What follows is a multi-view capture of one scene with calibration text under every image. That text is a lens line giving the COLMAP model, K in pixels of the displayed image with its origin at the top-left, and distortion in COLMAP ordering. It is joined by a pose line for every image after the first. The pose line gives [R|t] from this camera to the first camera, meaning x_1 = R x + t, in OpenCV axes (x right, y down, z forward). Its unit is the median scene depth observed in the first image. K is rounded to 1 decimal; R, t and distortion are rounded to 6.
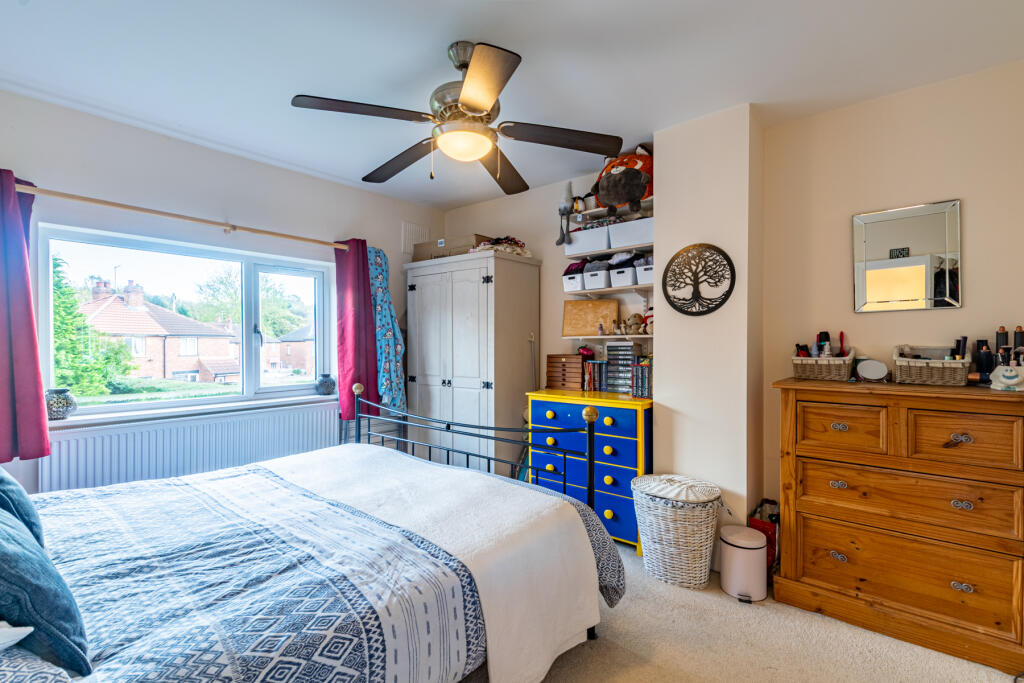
lens RADIAL K [[467.5, 0, 516.5], [0, 467.5, 344.2], [0, 0, 1]] dist [0.016803, -0.000070]
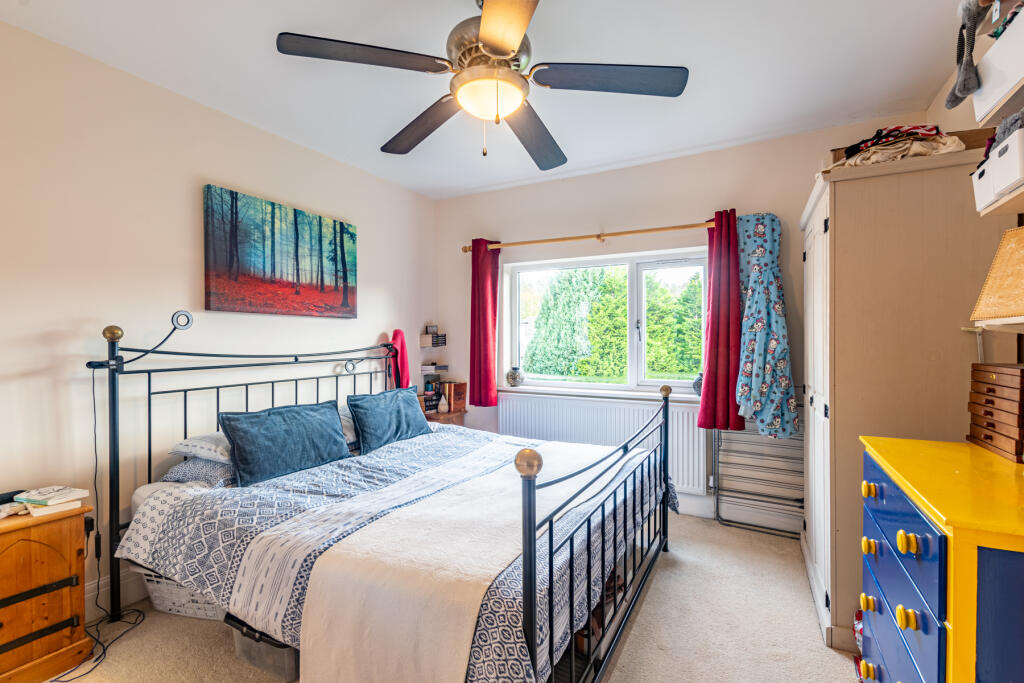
lens RADIAL K [[467.5, 0, 515.6], [0, 467.5, 342.4], [0, 0, 1]] dist [0.016803, -0.000070]
pose [[0.214642, 0.007465, -0.976664, 0.919352], [-0.000141, 0.999971, 0.007612, -0.000257], [0.976693, -0.001496, 0.214637, 1.108537]]
